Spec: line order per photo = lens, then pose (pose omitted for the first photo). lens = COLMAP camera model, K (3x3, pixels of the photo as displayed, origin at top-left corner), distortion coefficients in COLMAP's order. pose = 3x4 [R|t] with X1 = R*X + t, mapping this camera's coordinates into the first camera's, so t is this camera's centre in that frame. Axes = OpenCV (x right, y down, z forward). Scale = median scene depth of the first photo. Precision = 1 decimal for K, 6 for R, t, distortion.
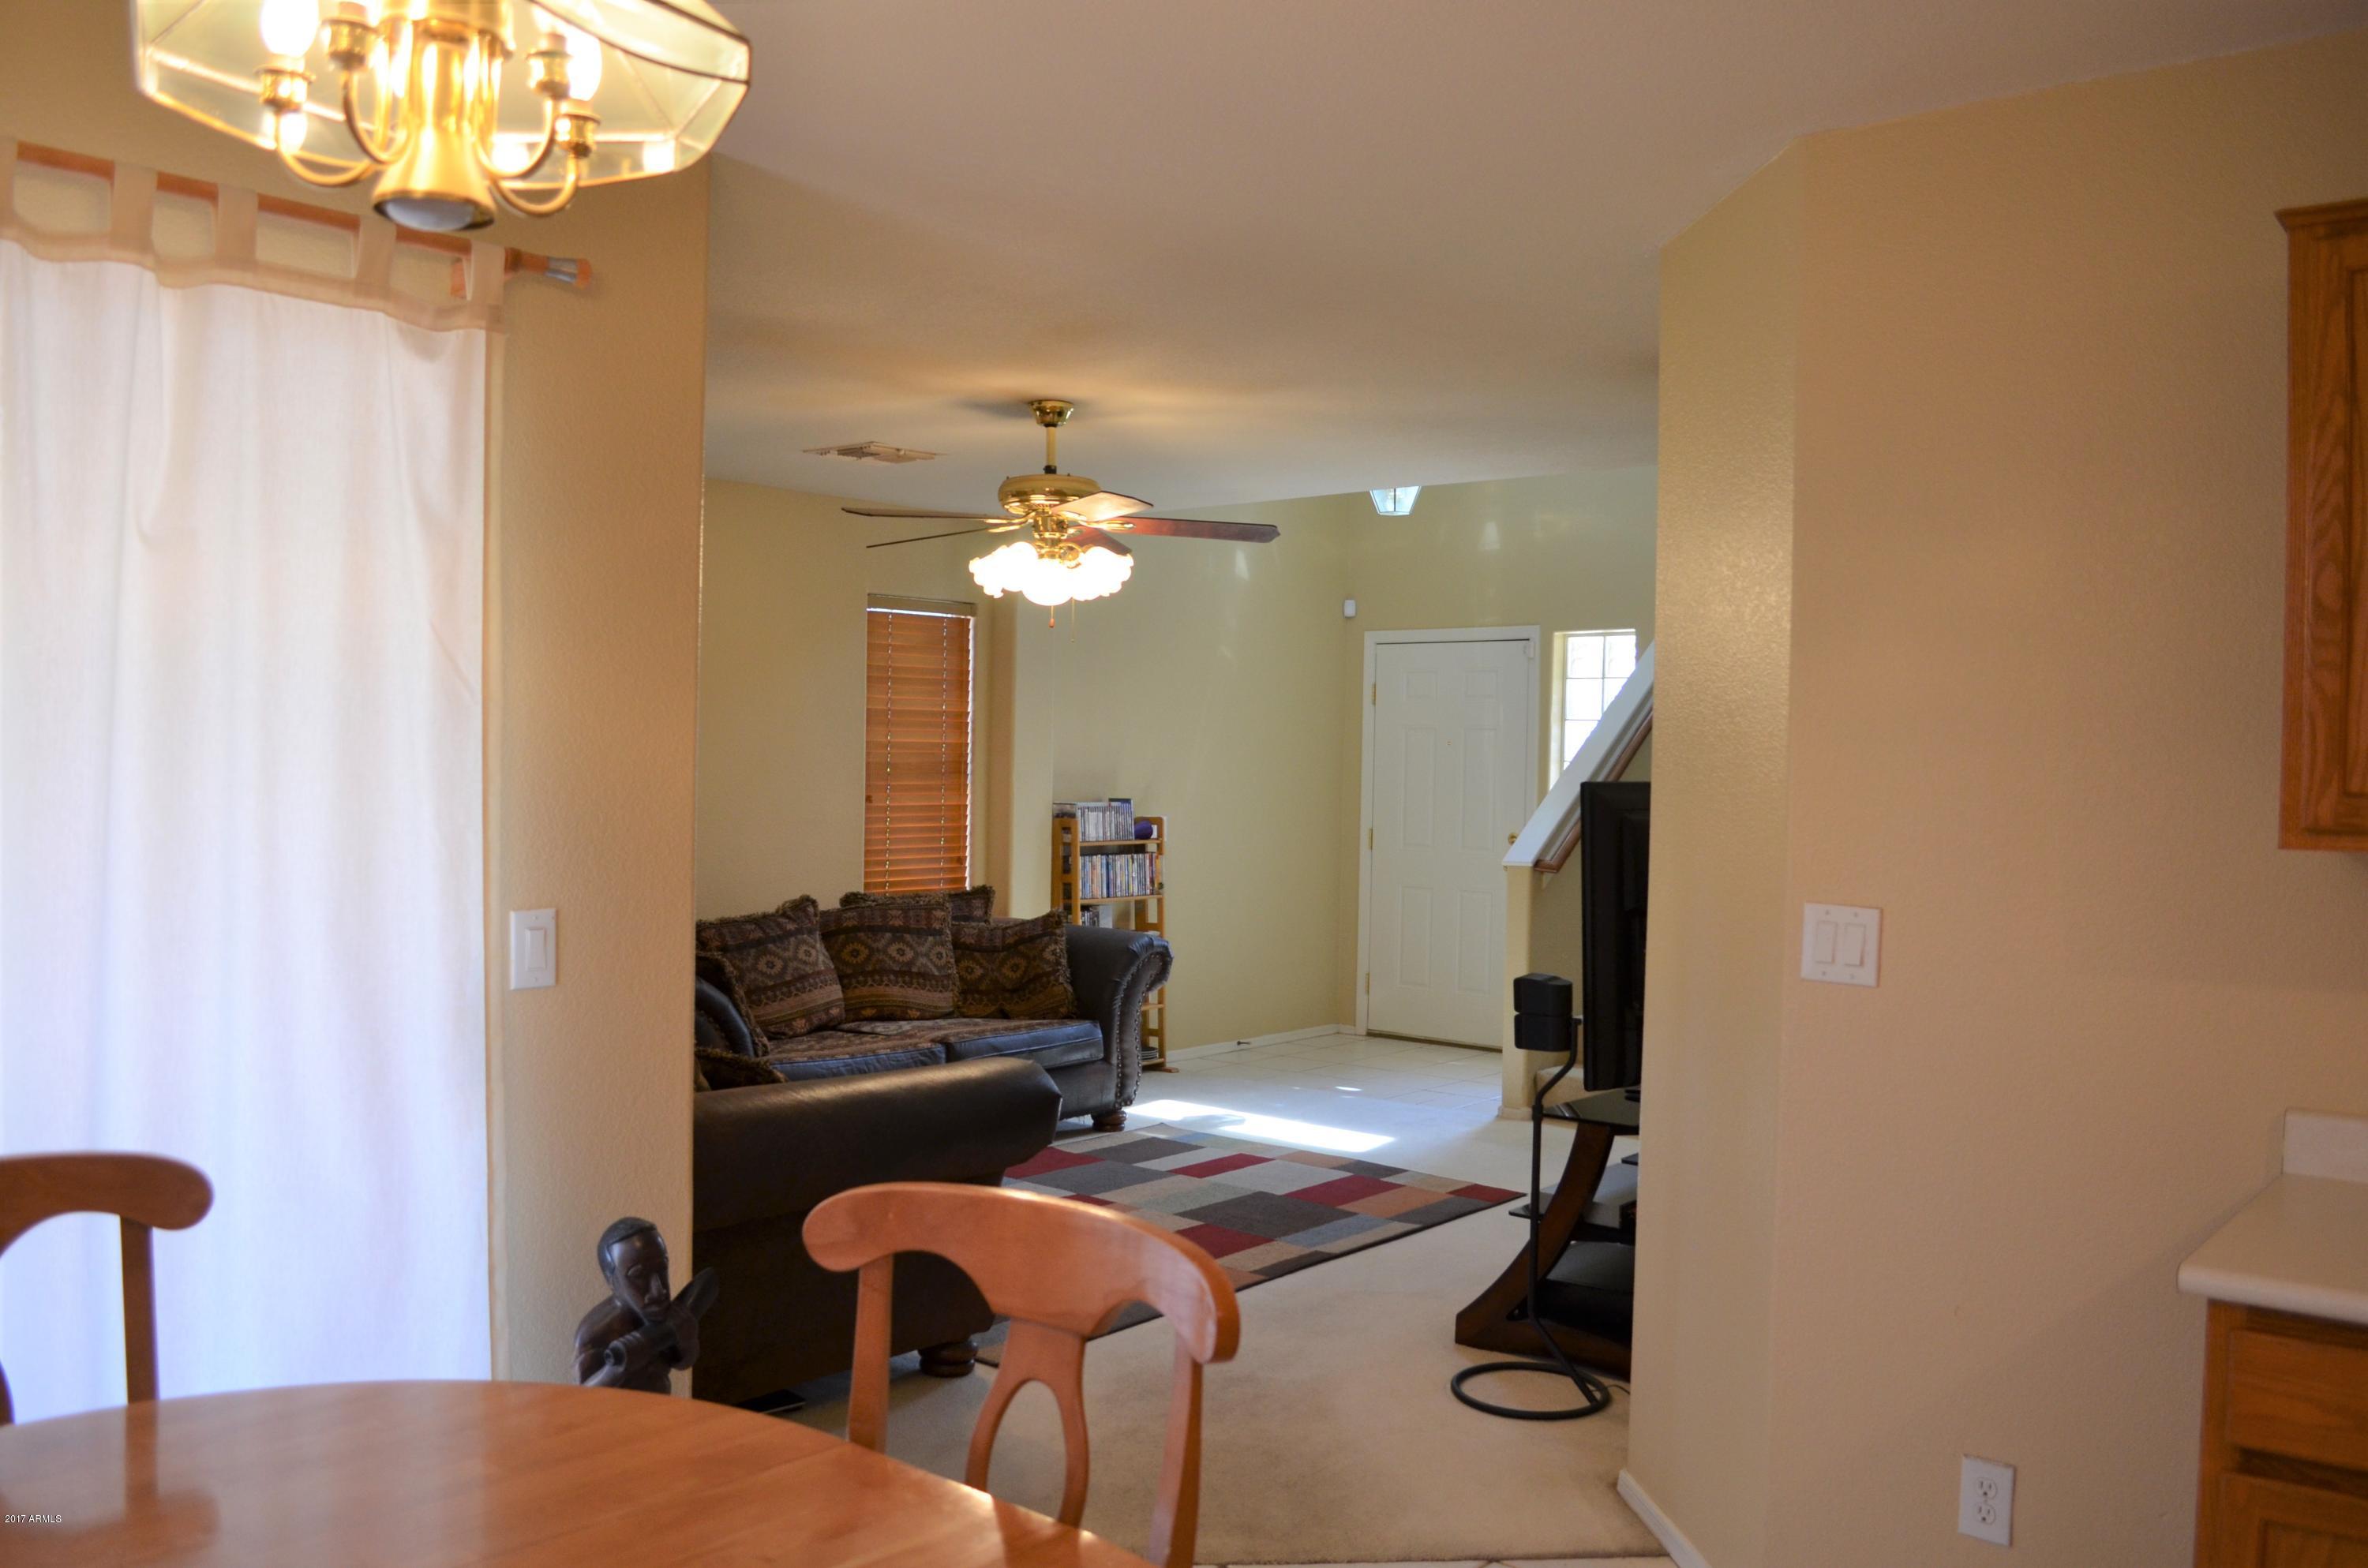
lens RADIAL K [[1908.3, 0, 1193.5], [0, 1908.3, 785.0], [0, 0, 1]] dist [-0.092677, 0.017164]
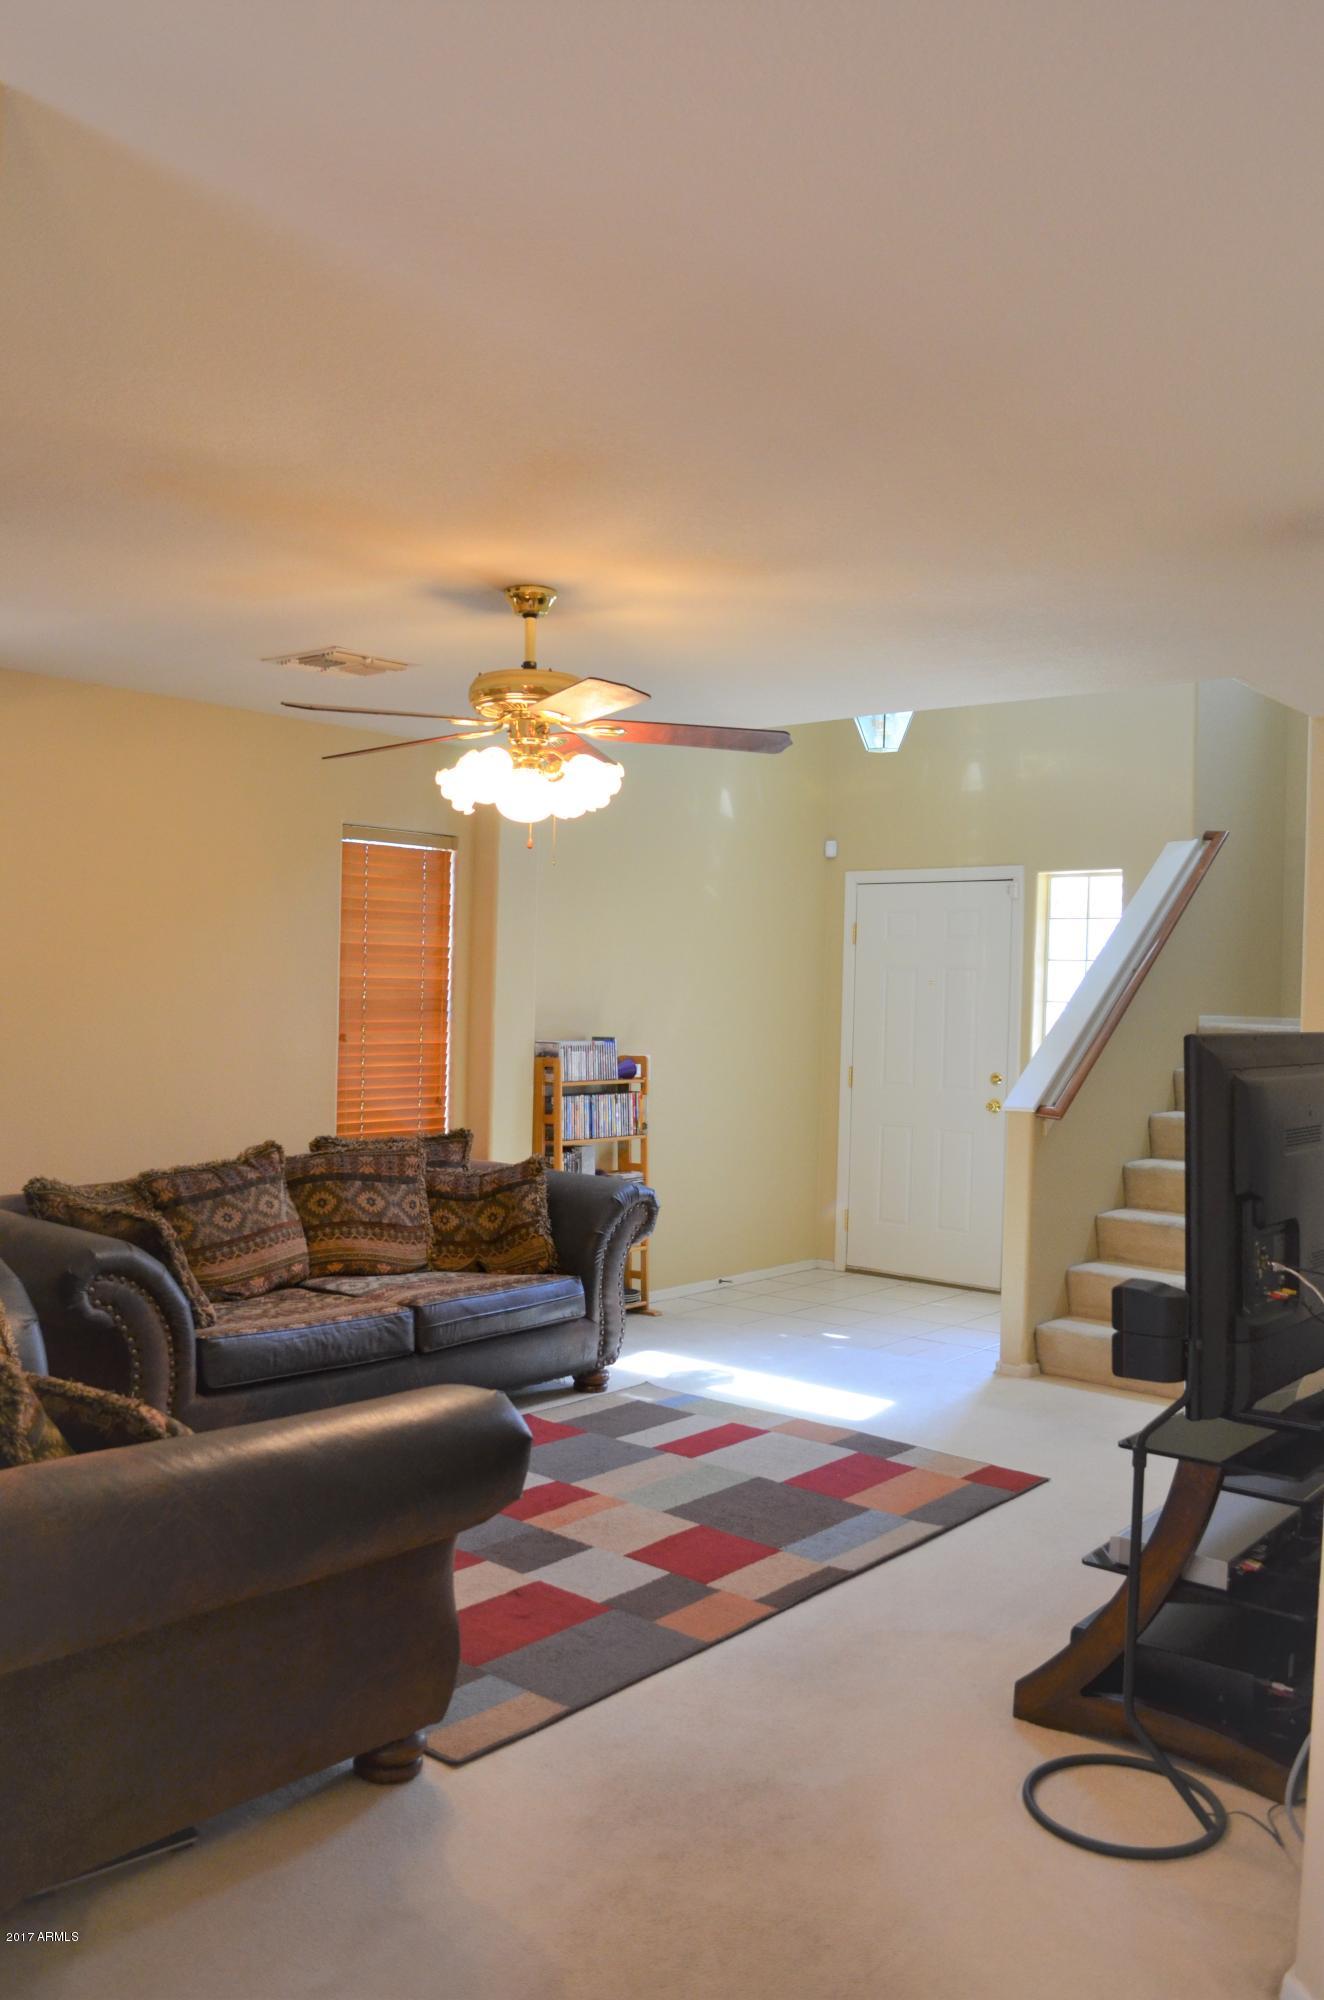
lens RADIAL K [[1612.0, 0, 656.5], [0, 1612.0, 995.3], [0, 0, 1]] dist [-0.092677, 0.017164]
pose [[0.999976, 0.006109, -0.003283, -0.011039], [-0.006150, 0.999902, -0.012562, -0.005462], [0.003205, 0.012582, 0.999916, 0.215058]]
